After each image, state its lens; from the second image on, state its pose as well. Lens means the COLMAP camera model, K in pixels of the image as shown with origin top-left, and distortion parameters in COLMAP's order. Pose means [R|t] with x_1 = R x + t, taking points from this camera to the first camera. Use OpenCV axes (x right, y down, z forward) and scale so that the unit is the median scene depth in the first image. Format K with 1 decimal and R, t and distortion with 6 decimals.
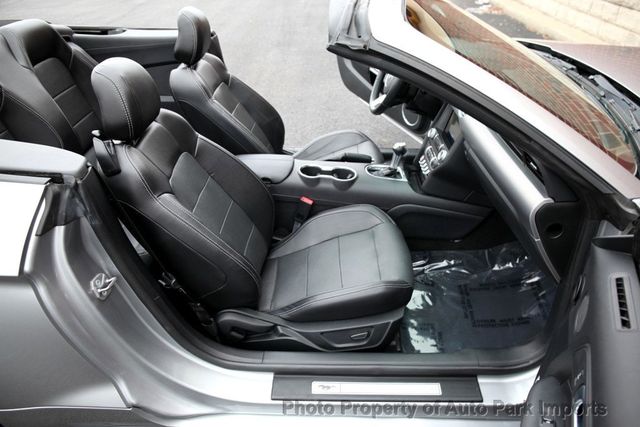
lens RADIAL K [[483.7, 0, 320.0], [0, 483.7, 213.5], [0, 0, 1]] dist [-0.102424, 0.107203]
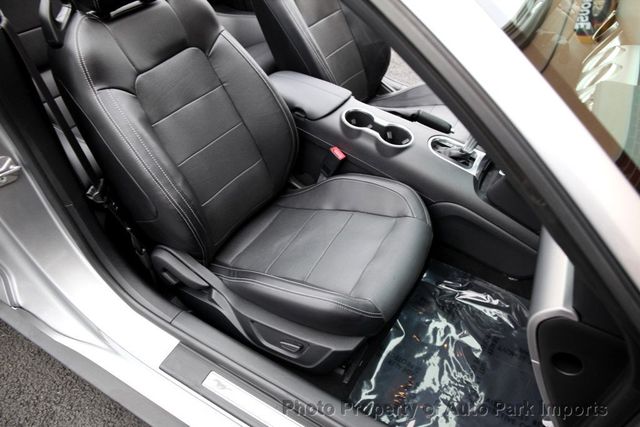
lens RADIAL K [[483.7, 0, 320.0], [0, 483.7, 213.5], [0, 0, 1]] dist [-0.102424, 0.107203]
pose [[0.878114, 0.372246, -0.300580, 0.224878], [-0.318919, 0.923709, 0.212256, -0.095779], [0.356660, -0.090525, 0.929838, 0.267085]]
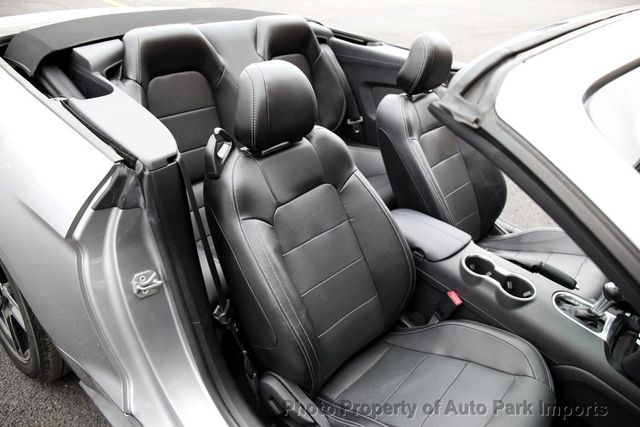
lens RADIAL K [[483.7, 0, 320.0], [0, 483.7, 213.5], [0, 0, 1]] dist [-0.102424, 0.107203]
pose [[0.765297, 0.372382, -0.525027, 0.163170], [-0.402784, 0.913284, 0.060646, -0.112316], [0.502082, 0.165060, 0.848922, 0.234715]]
